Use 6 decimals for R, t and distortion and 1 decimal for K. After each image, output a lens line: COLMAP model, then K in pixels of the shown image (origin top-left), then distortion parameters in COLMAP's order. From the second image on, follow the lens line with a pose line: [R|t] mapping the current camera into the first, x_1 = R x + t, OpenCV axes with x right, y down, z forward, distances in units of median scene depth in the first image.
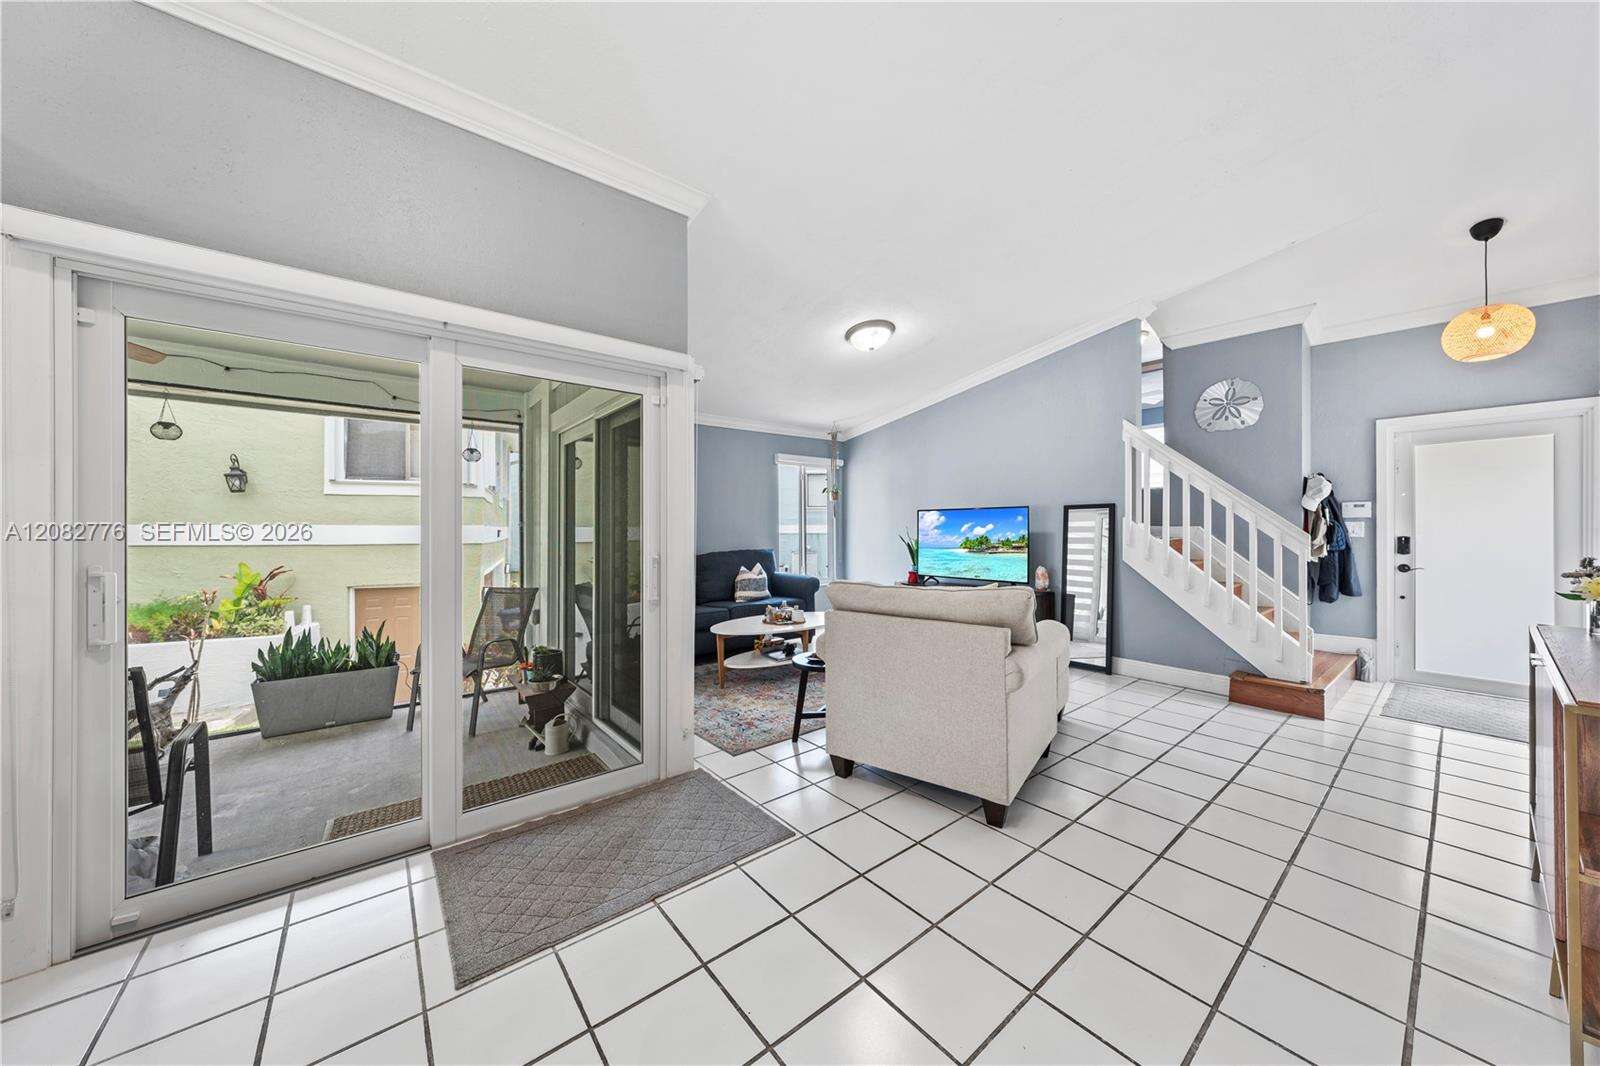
lens RADIAL K [[544.6, 0, 802.3], [0, 544.6, 529.0], [0, 0, 1]] dist [-0.000409, 0.000202]
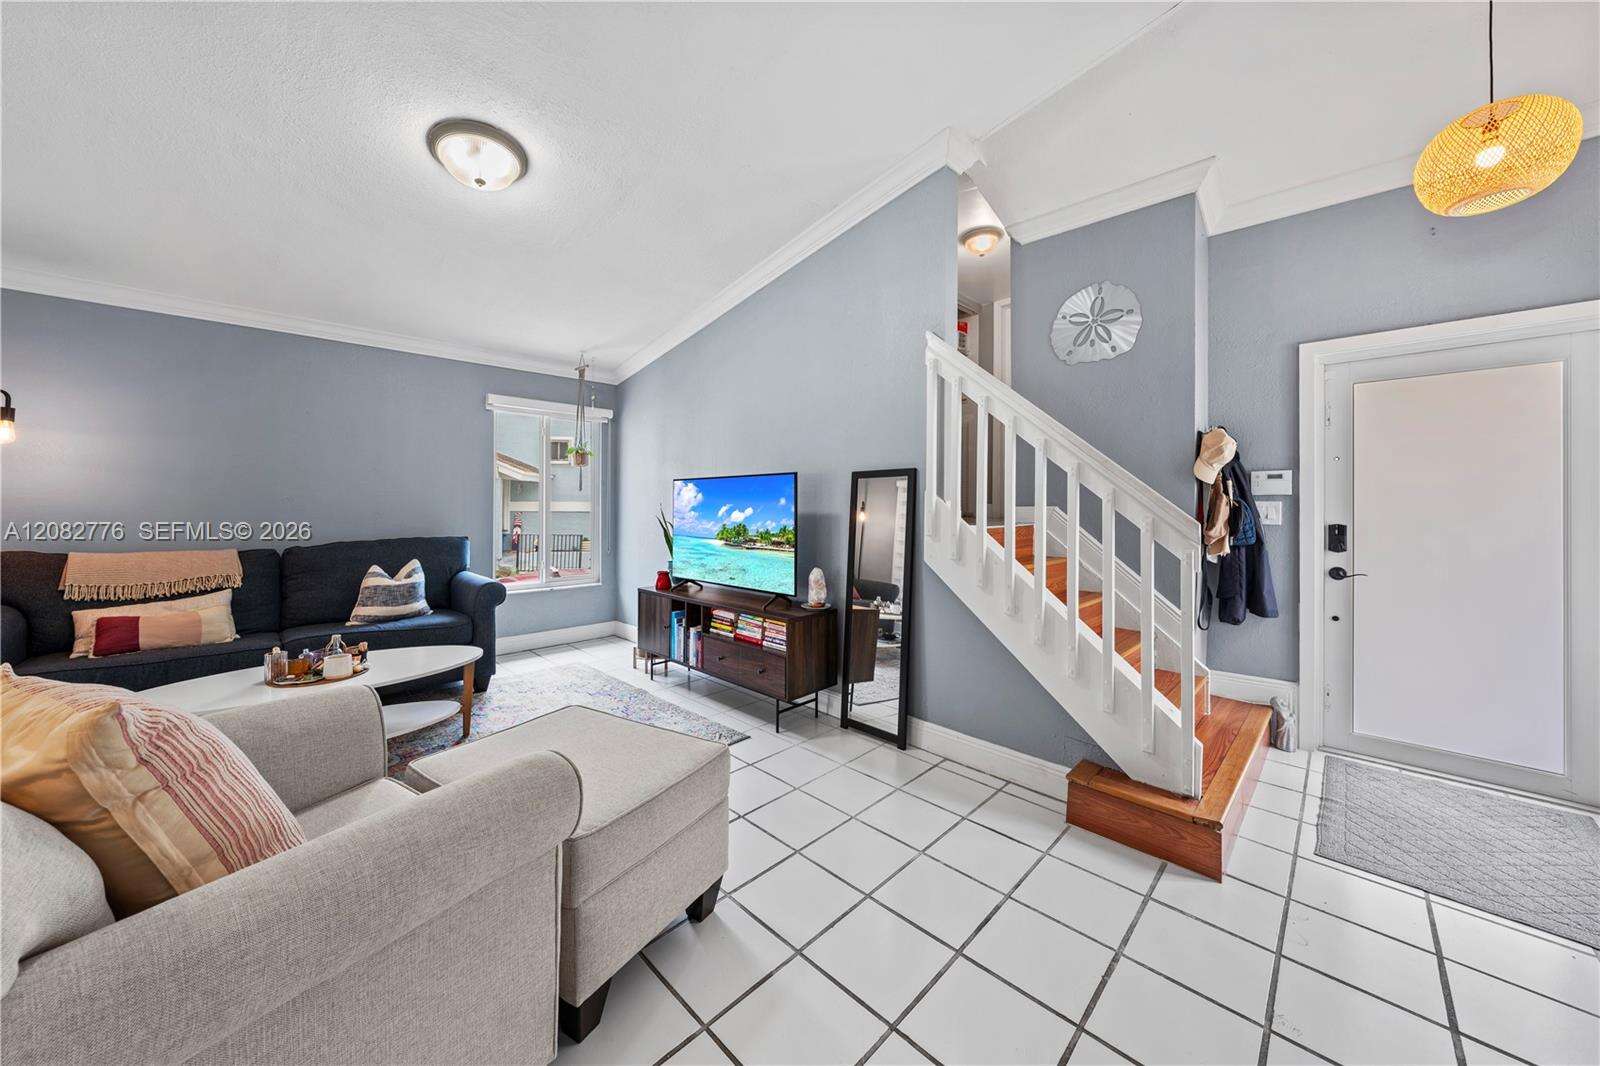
lens RADIAL K [[557.6, 0, 800.1], [0, 557.6, 507.1], [0, 0, 1]] dist [-0.002475, -0.000173]
pose [[0.994352, 0.007830, 0.105846, 0.388720], [-0.007350, 0.999961, -0.004930, 0.001223], [-0.105881, 0.004124, 0.994370, 0.399260]]
